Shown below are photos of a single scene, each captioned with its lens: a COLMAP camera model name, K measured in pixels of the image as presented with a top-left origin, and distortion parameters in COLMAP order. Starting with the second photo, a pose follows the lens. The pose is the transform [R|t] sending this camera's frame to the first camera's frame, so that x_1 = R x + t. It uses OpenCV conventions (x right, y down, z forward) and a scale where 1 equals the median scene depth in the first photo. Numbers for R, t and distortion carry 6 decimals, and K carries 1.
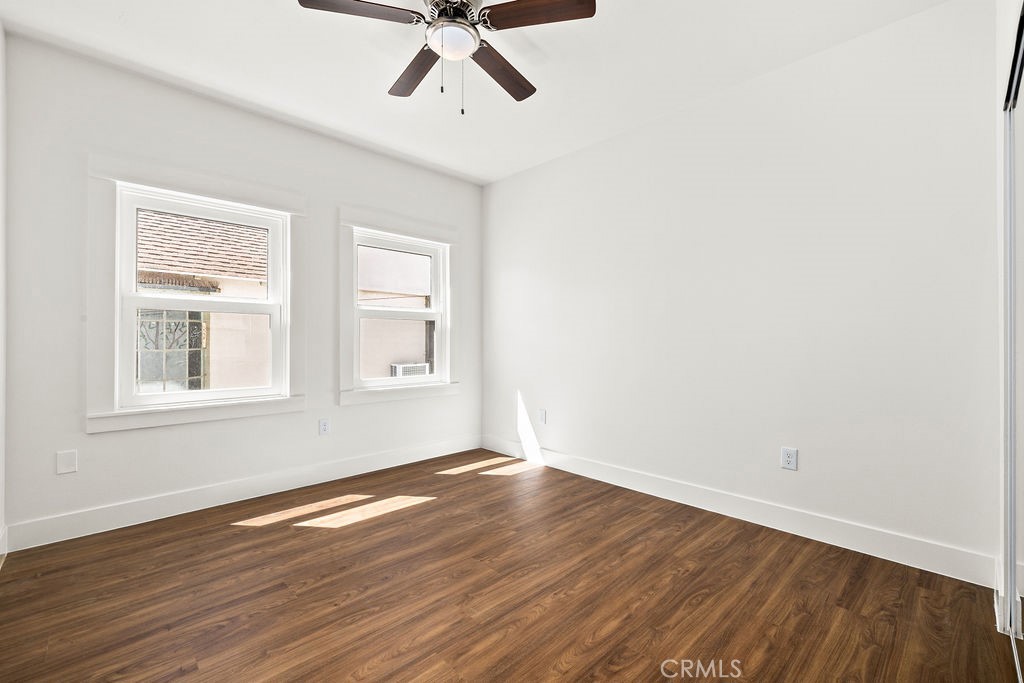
lens RADIAL K [[431.5, 0, 507.7], [0, 431.5, 339.2], [0, 0, 1]] dist [-0.000418, -0.000017]
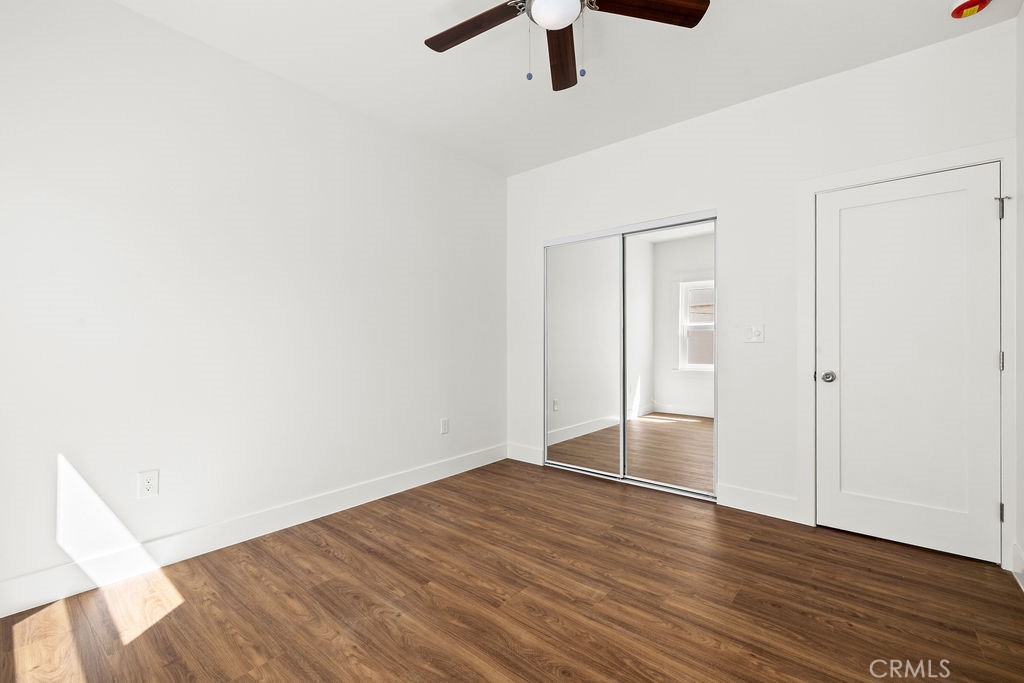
lens RADIAL K [[431.5, 0, 507.7], [0, 431.5, 339.2], [0, 0, 1]] dist [-0.000418, -0.000017]
pose [[-0.098161, 0.005361, 0.995156, -0.862744], [-0.002439, 0.999981, -0.005628, -0.005669], [-0.995168, -0.002980, -0.098146, 1.005083]]
